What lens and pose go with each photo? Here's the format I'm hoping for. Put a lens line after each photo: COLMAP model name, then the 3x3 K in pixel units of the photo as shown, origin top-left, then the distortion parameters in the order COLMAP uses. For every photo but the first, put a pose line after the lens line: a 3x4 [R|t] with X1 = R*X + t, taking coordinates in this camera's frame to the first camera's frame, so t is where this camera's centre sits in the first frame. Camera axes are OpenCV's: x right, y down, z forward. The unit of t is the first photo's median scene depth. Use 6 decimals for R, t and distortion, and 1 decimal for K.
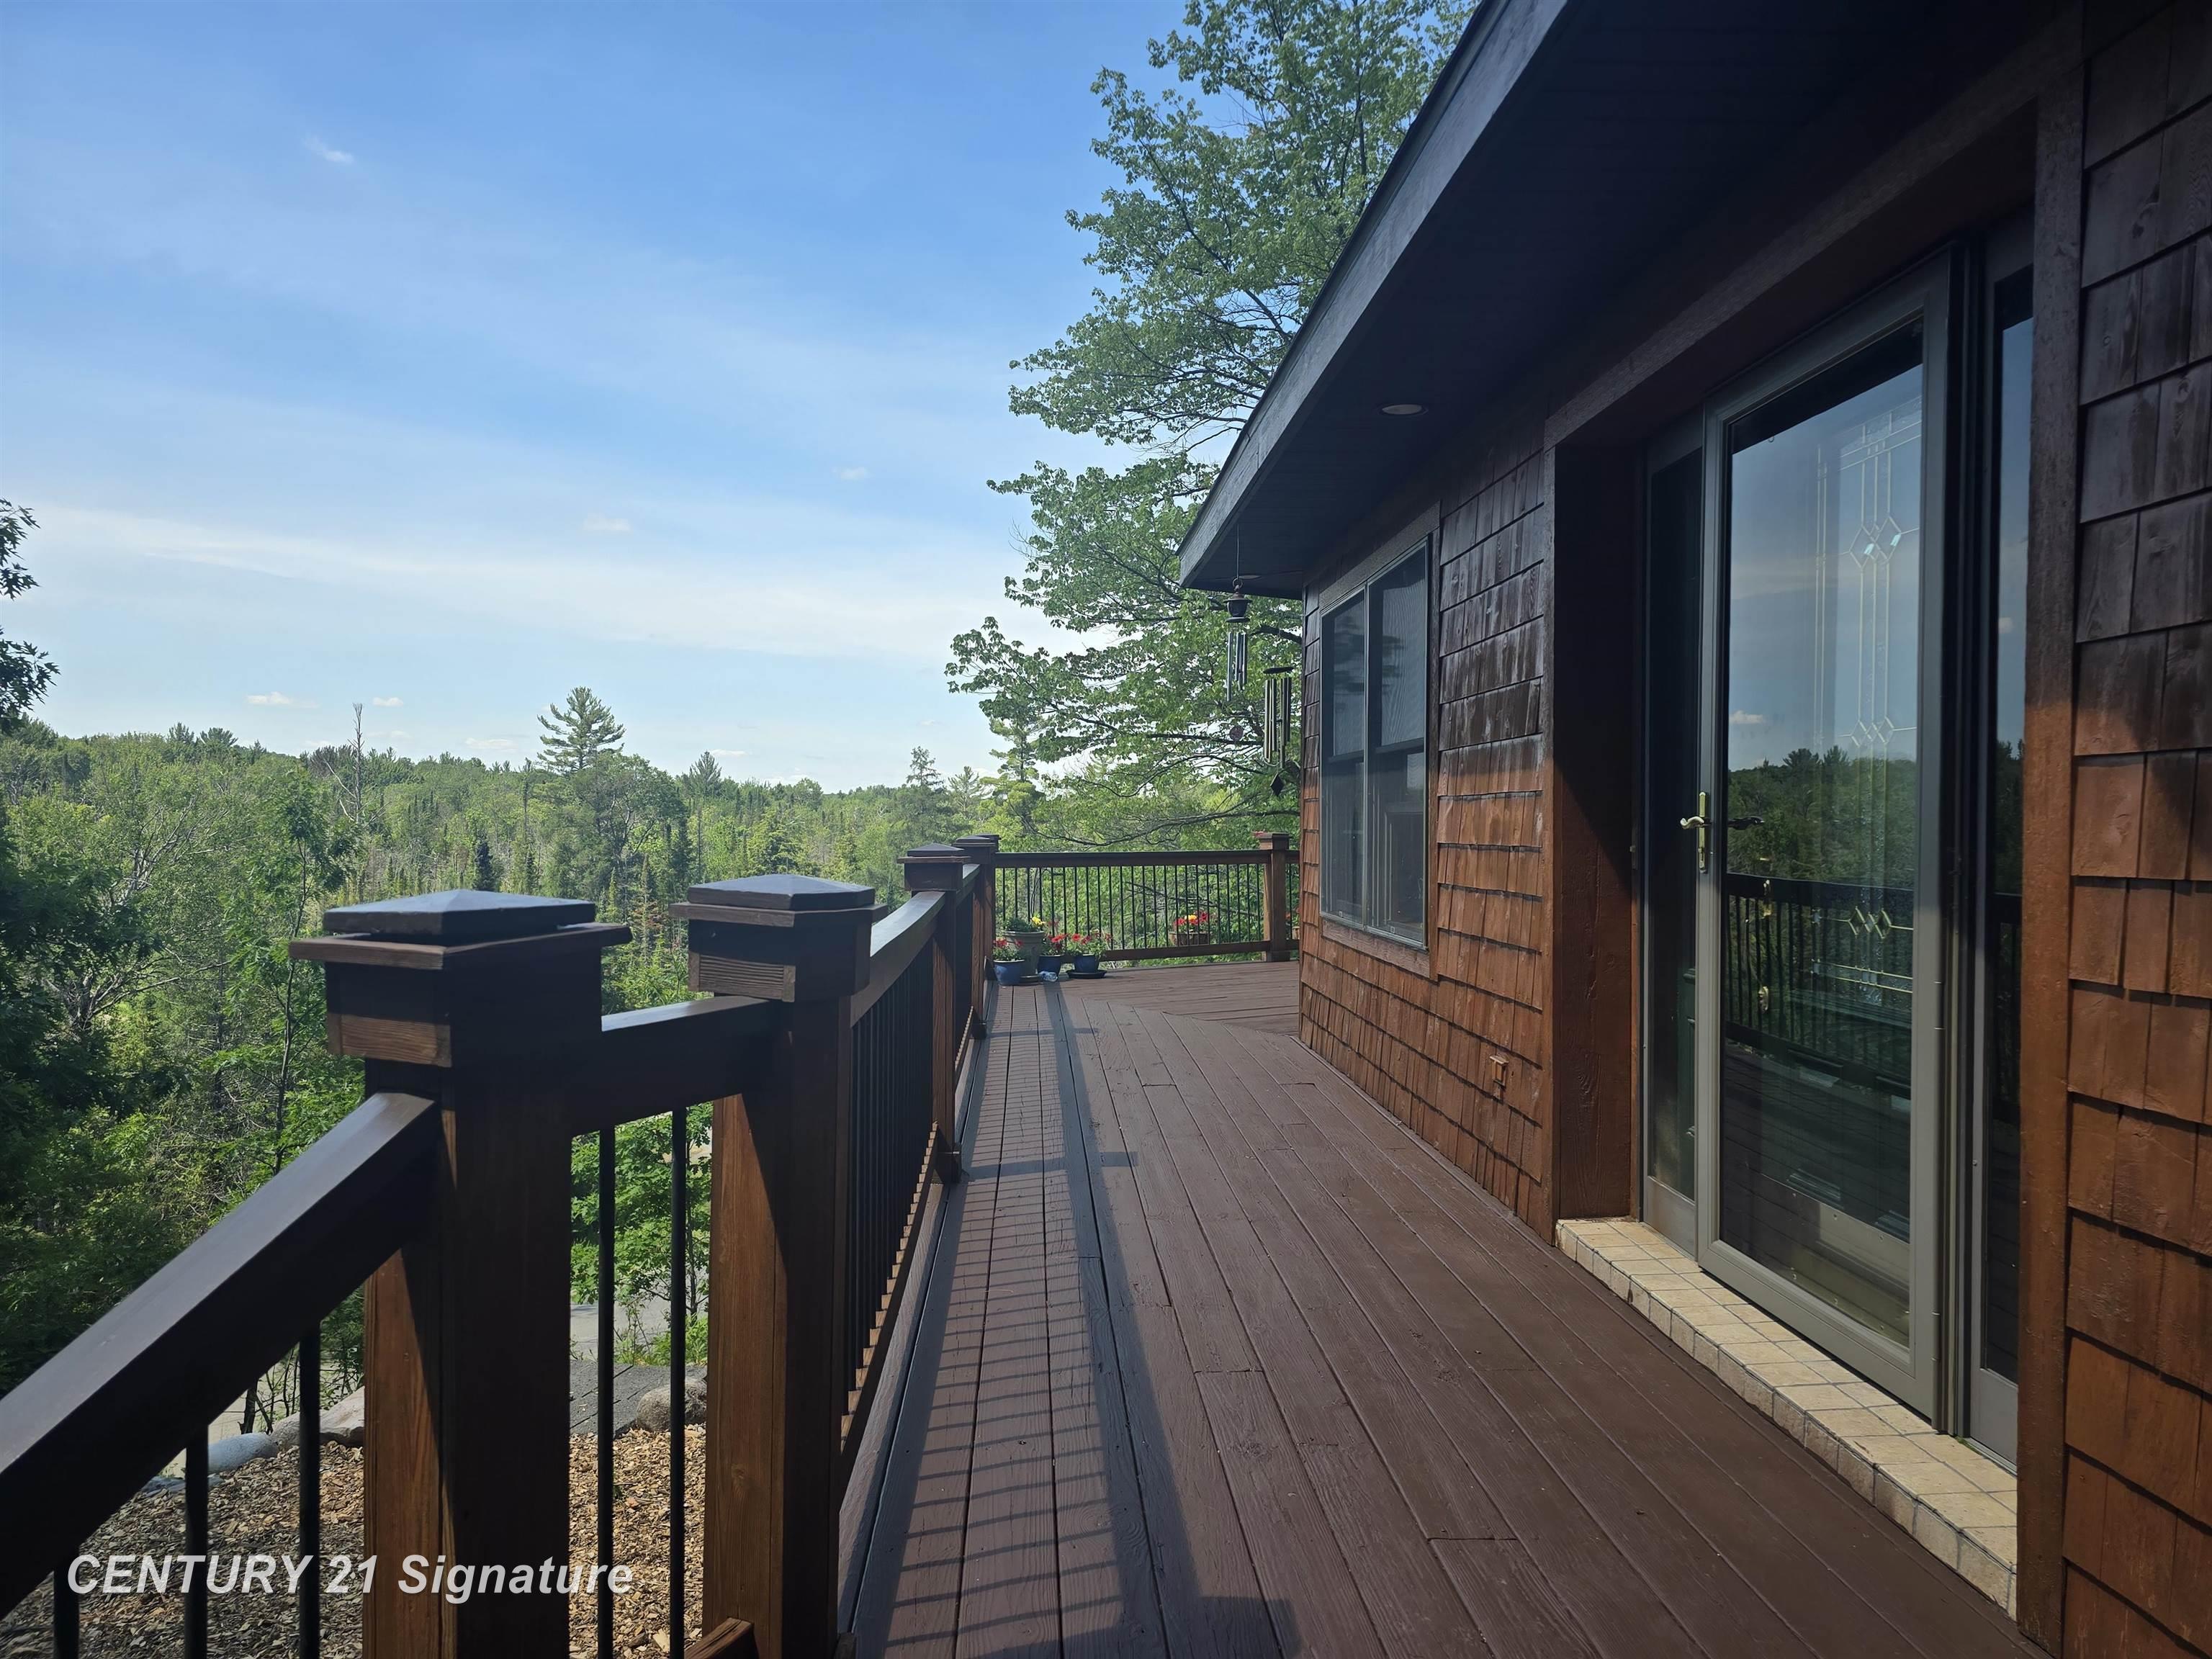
lens RADIAL K [[1486.2, 0, 1106.0], [0, 1486.2, 829.5], [0, 0, 1]] dist [0.061710, -0.055837]
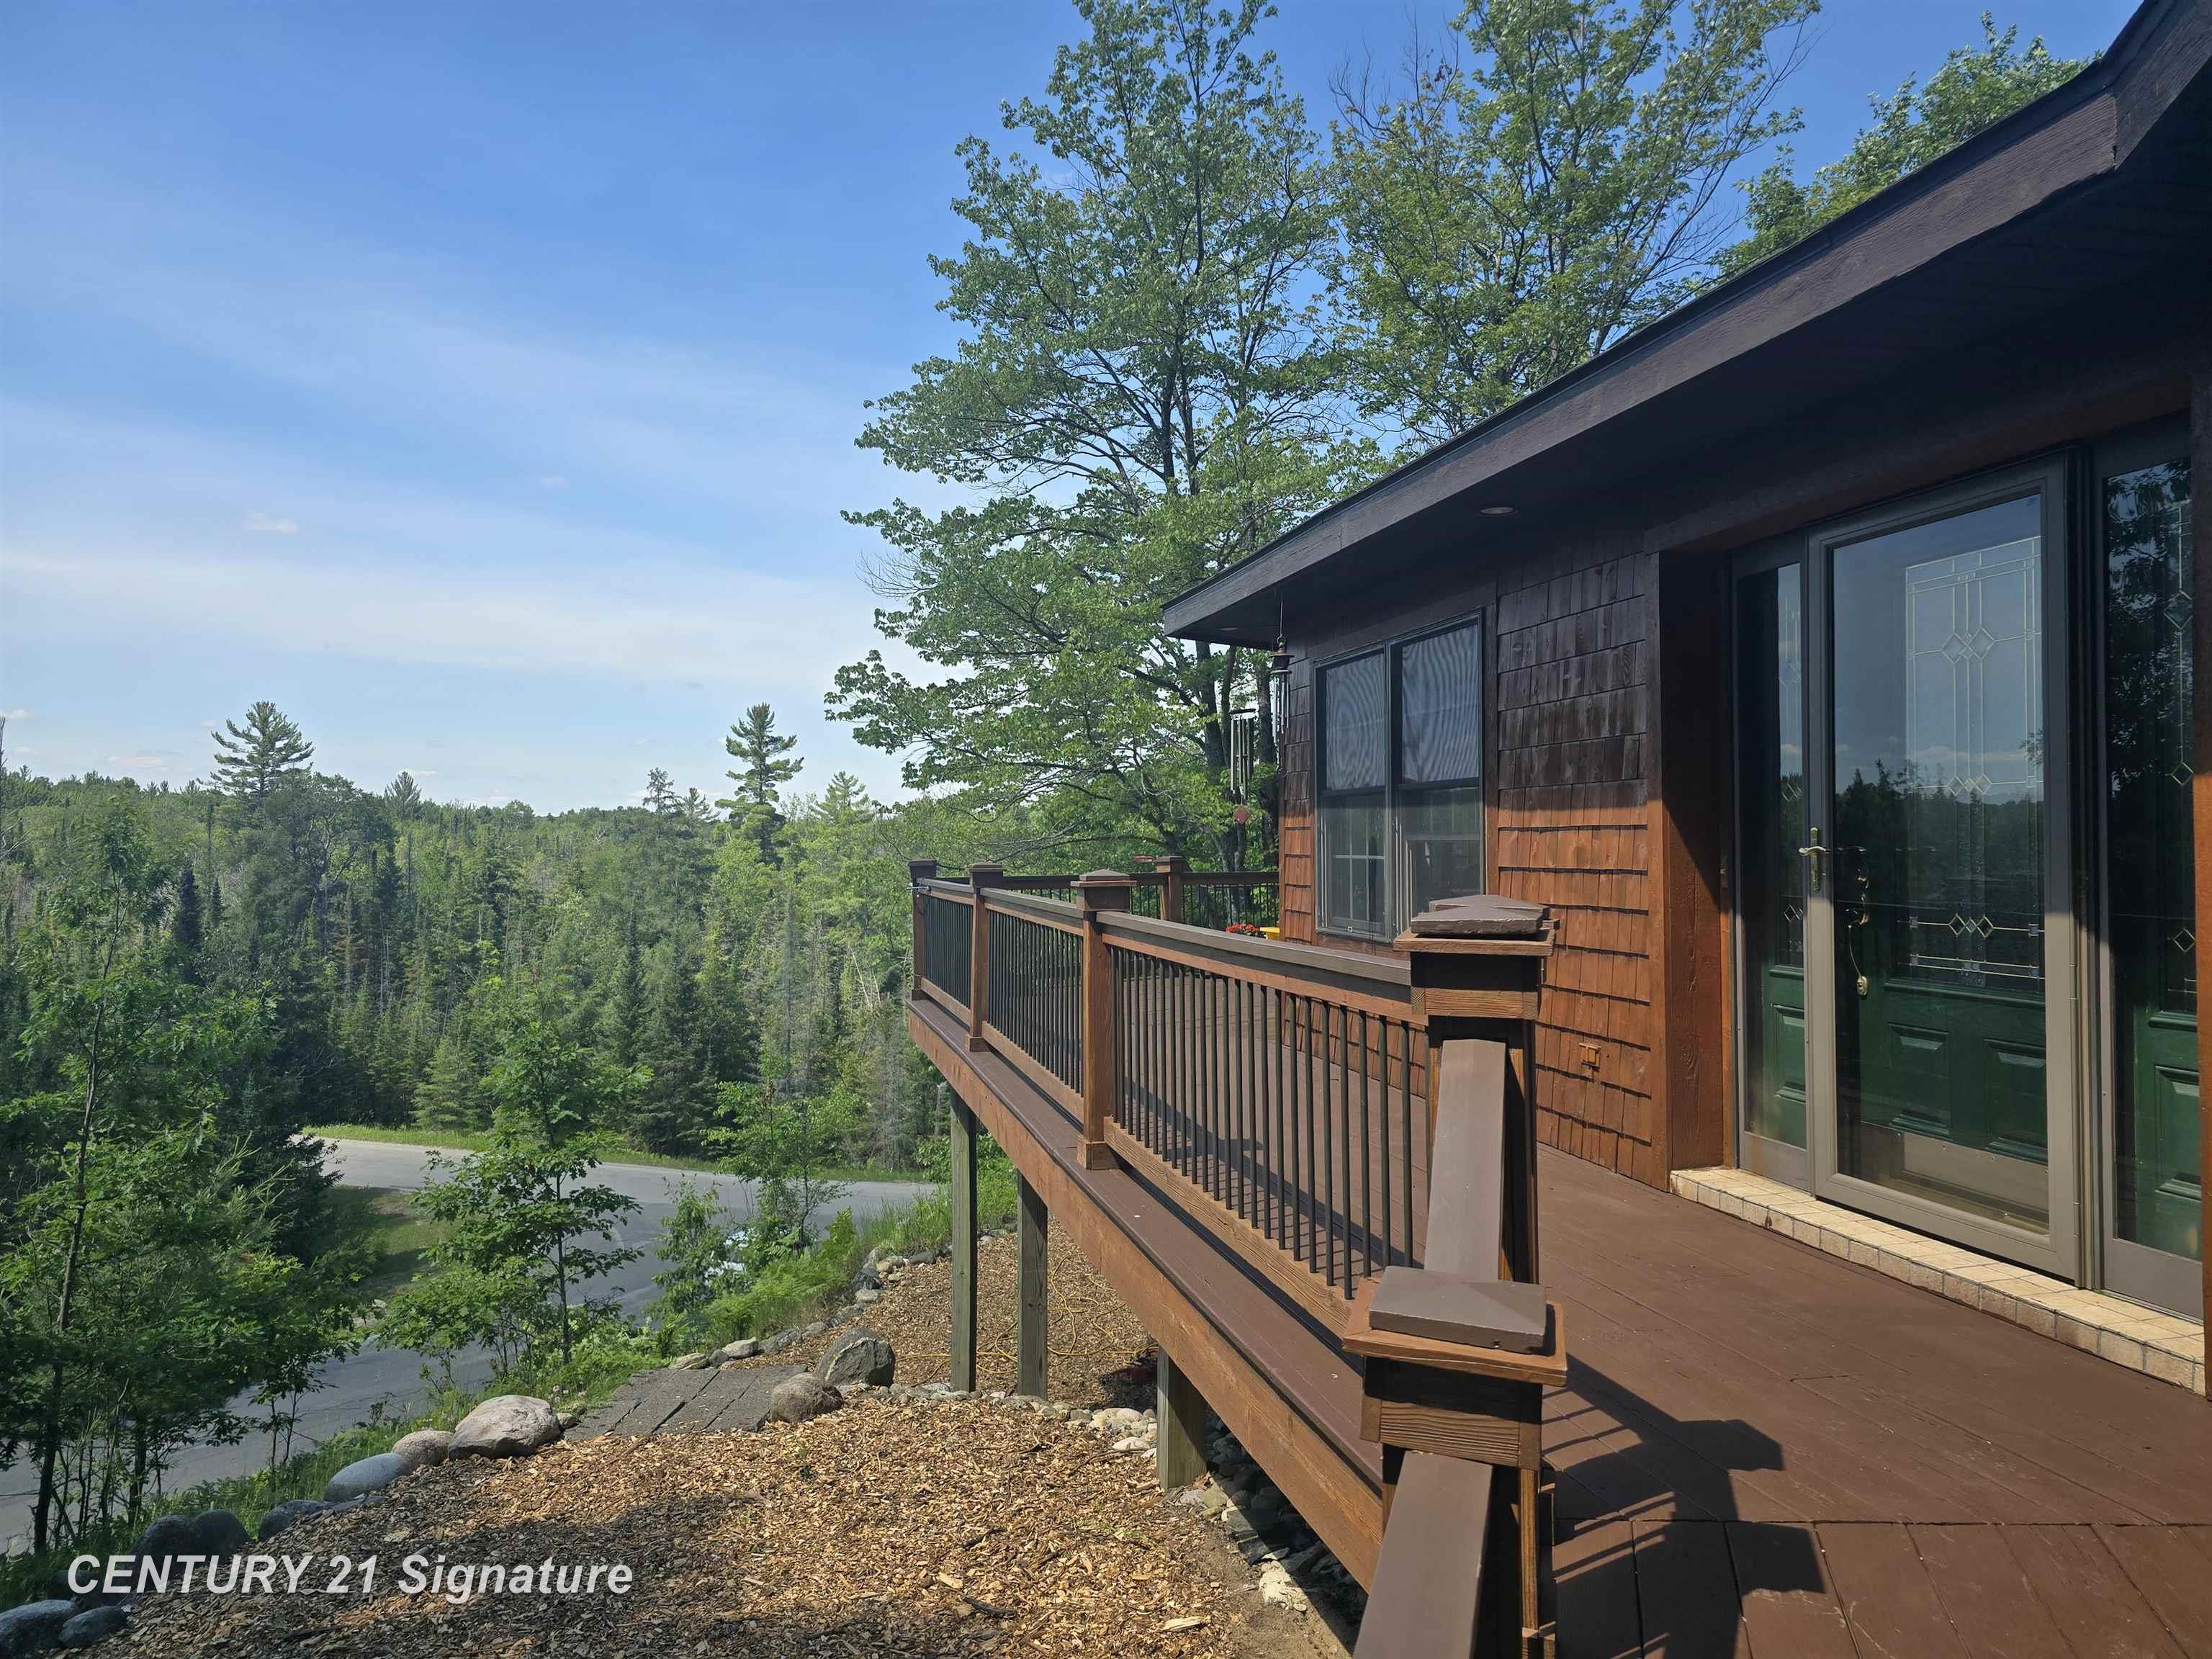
lens RADIAL K [[1485.2, 0, 1098.7], [0, 1485.2, 798.8], [0, 0, 1]] dist [0.082867, -0.079513]
pose [[0.983926, 0.001602, 0.178569, -0.084438], [0.004735, 0.999374, -0.035054, -0.001311], [-0.178513, 0.035336, 0.983303, -0.033316]]
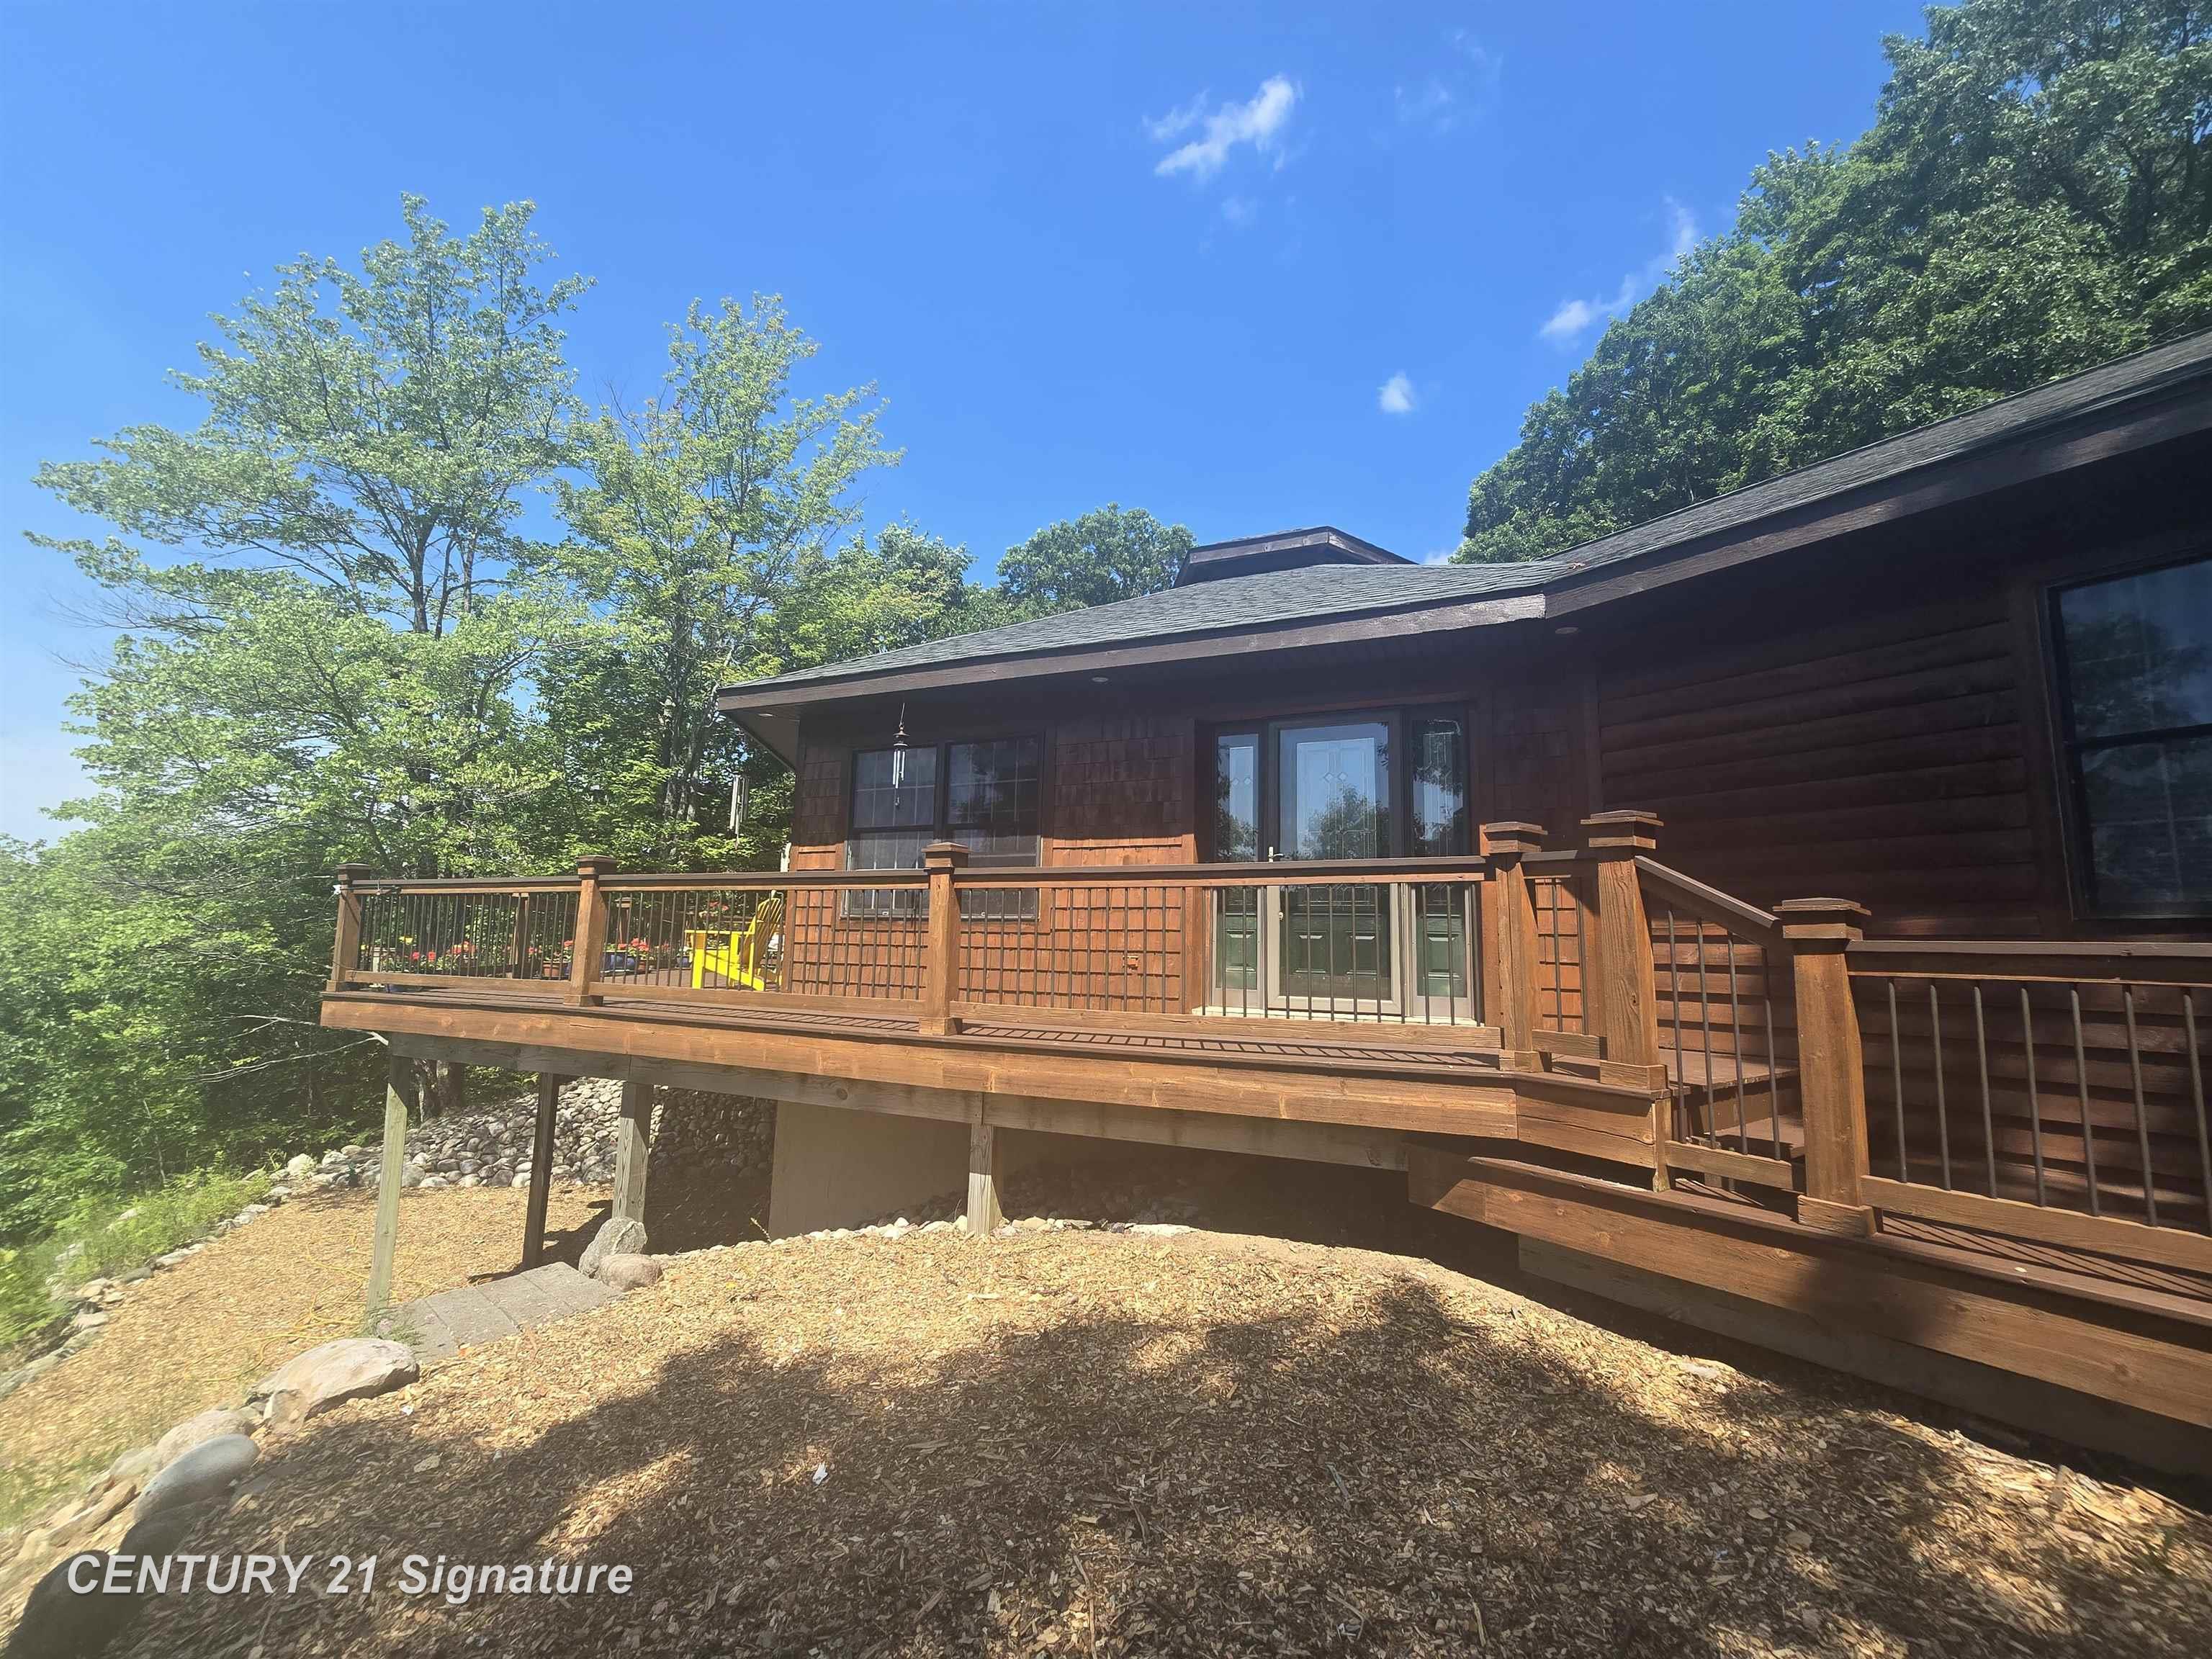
lens RADIAL K [[895.8, 0, 1106.0], [0, 895.8, 829.5], [0, 0, 1]] dist [-0.000398, -0.000109]
pose [[0.460972, 0.108235, 0.880789, -0.252168], [-0.011457, 0.993177, -0.116049, 0.028583], [-0.887341, 0.043404, 0.459067, 0.088536]]
